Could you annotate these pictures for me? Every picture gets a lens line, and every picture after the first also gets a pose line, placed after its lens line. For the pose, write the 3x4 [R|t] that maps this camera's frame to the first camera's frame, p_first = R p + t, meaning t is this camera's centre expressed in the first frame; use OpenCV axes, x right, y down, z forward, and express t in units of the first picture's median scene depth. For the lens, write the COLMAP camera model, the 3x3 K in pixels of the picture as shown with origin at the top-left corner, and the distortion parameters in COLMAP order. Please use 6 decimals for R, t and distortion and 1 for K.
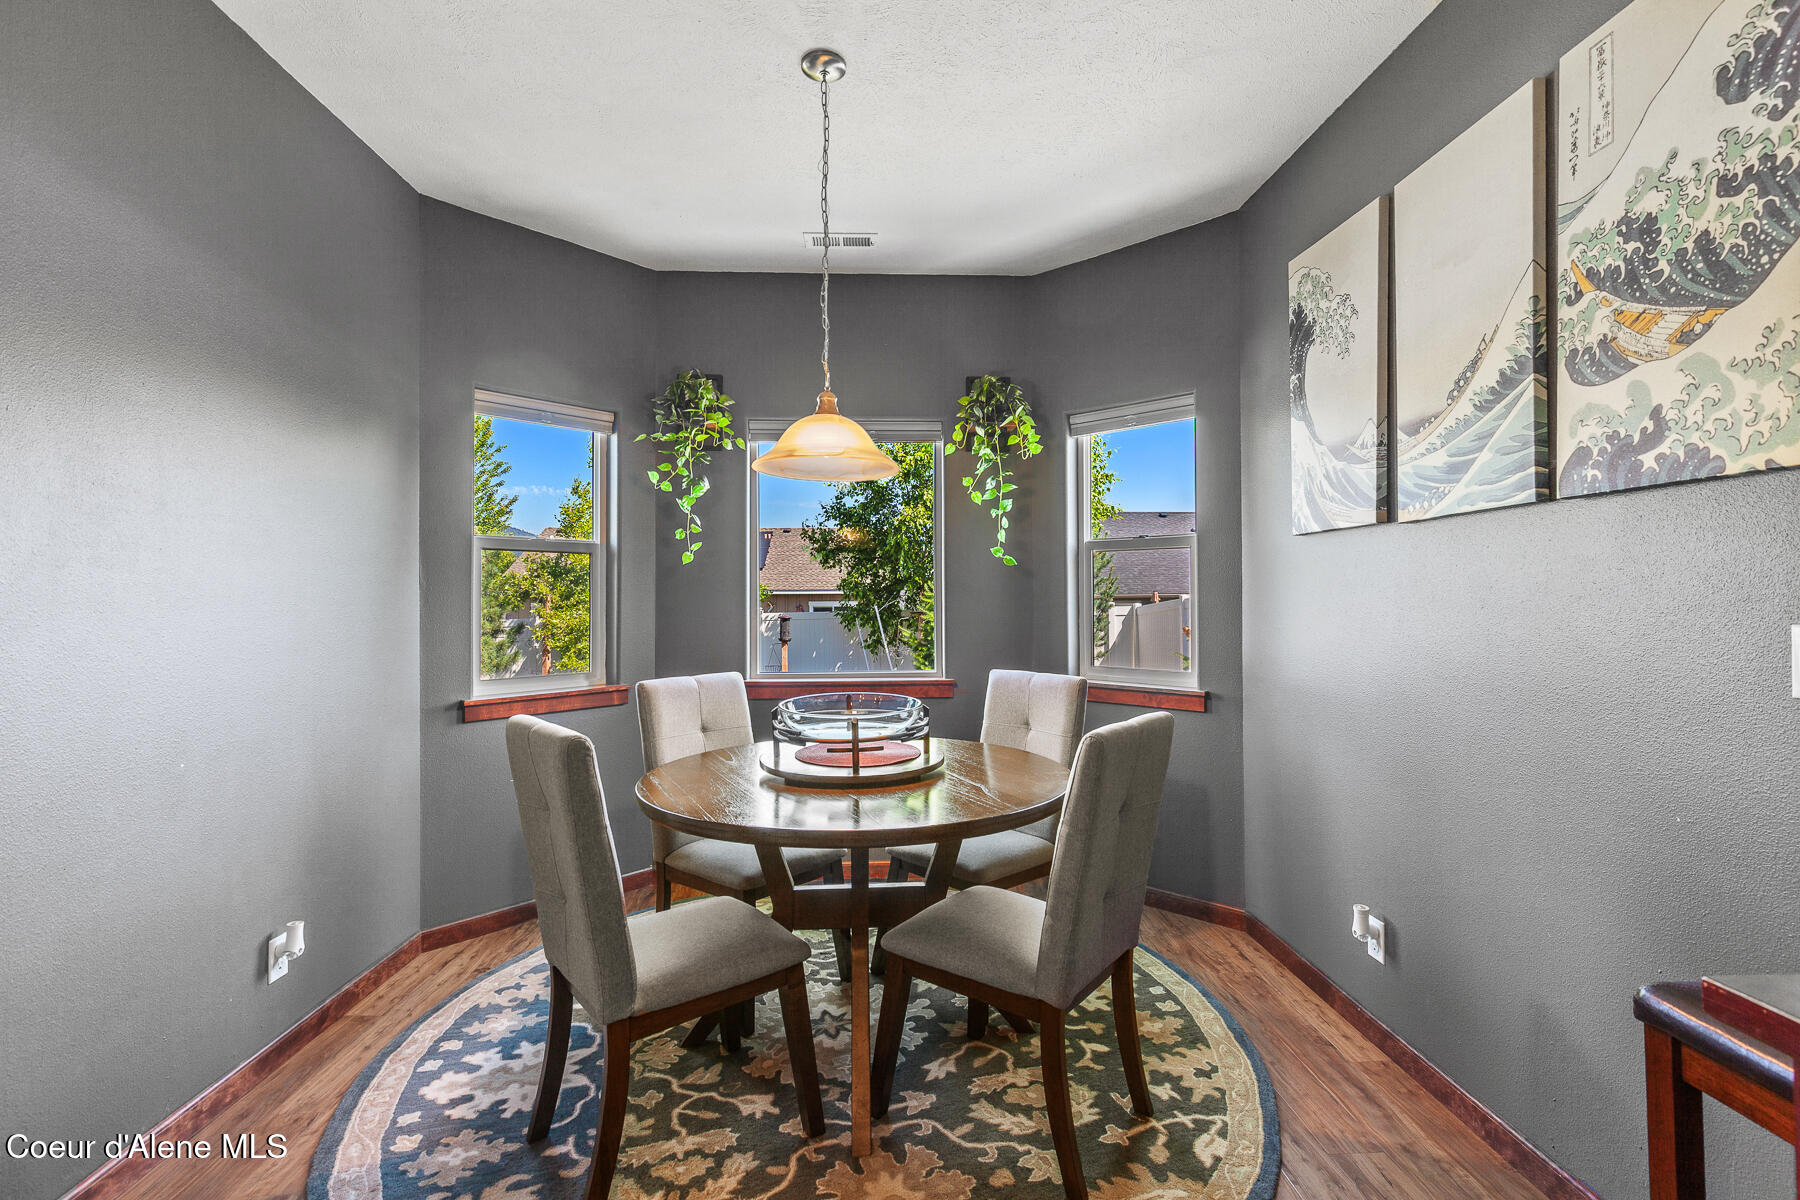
lens RADIAL K [[815.1, 0, 909.6], [0, 815.1, 593.1], [0, 0, 1]] dist [0.003100, 0.001670]
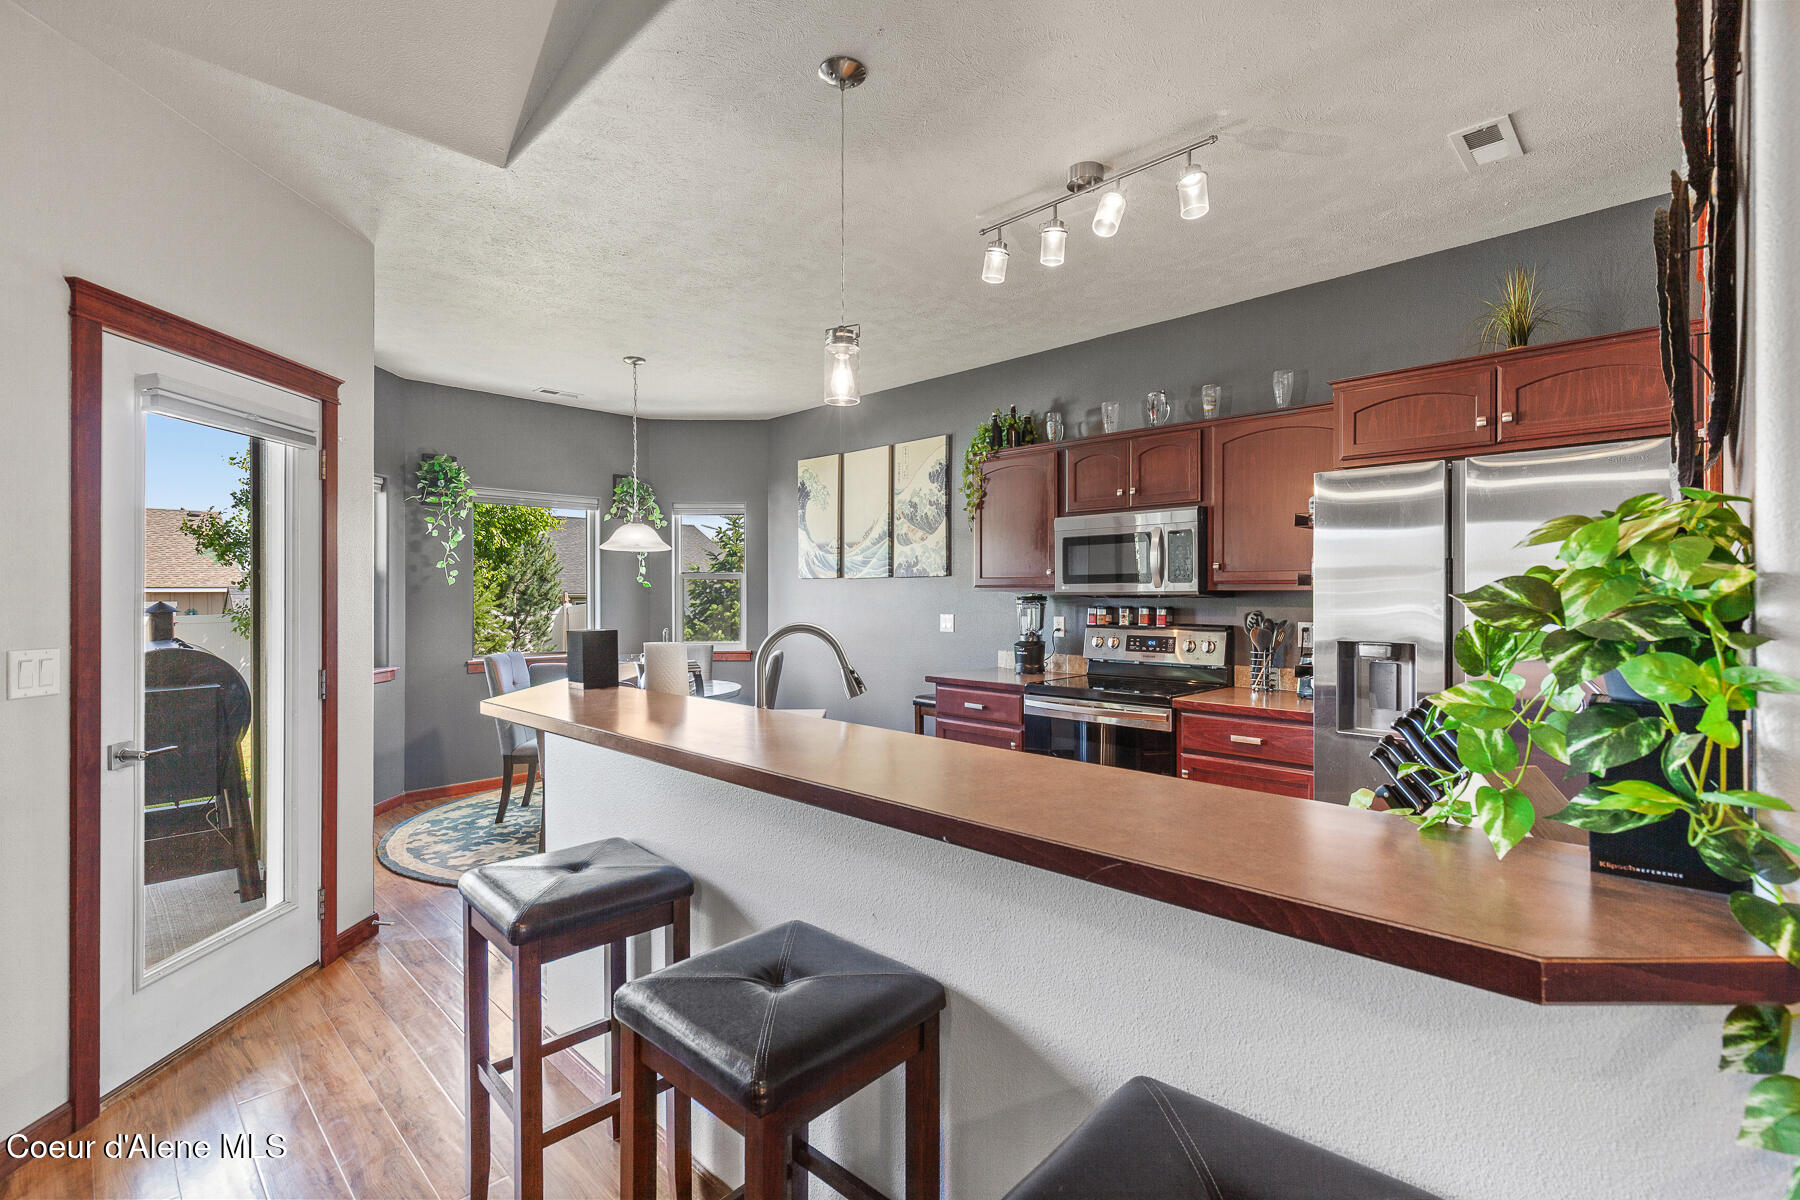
lens RADIAL K [[815.1, 0, 909.7], [0, 815.1, 597.7], [0, 0, 1]] dist [0.003100, 0.001670]
pose [[0.734803, 0.000380, 0.678280, -0.754072], [-0.006625, 0.999956, 0.006617, -0.030597], [-0.678248, -0.009356, 0.734774, -0.790900]]
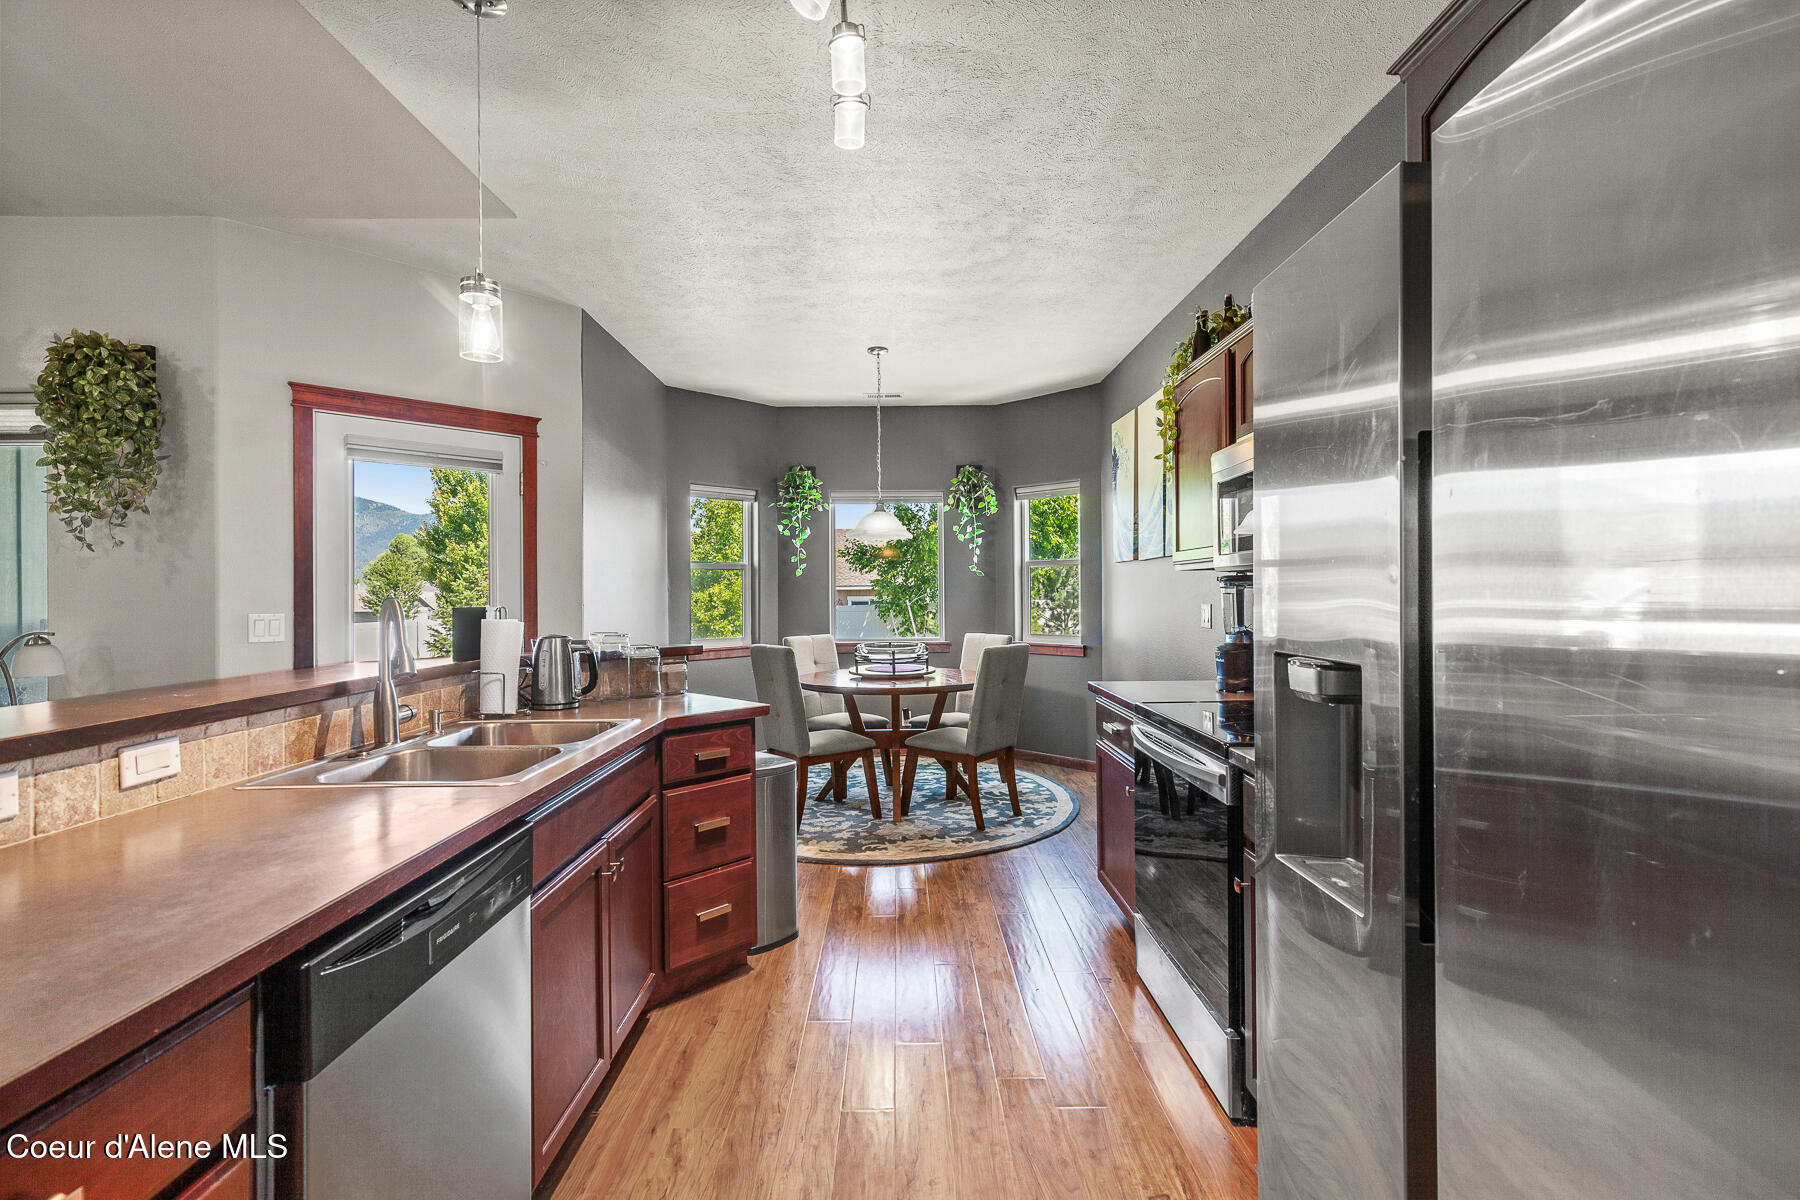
lens RADIAL K [[815.1, 0, 903.5], [0, 815.1, 594.1], [0, 0, 1]] dist [0.003100, 0.001670]
pose [[0.998855, -0.002391, -0.047780, 0.047589], [0.002822, 0.999956, 0.008952, -0.012872], [0.047756, -0.009076, 0.998818, -0.863649]]
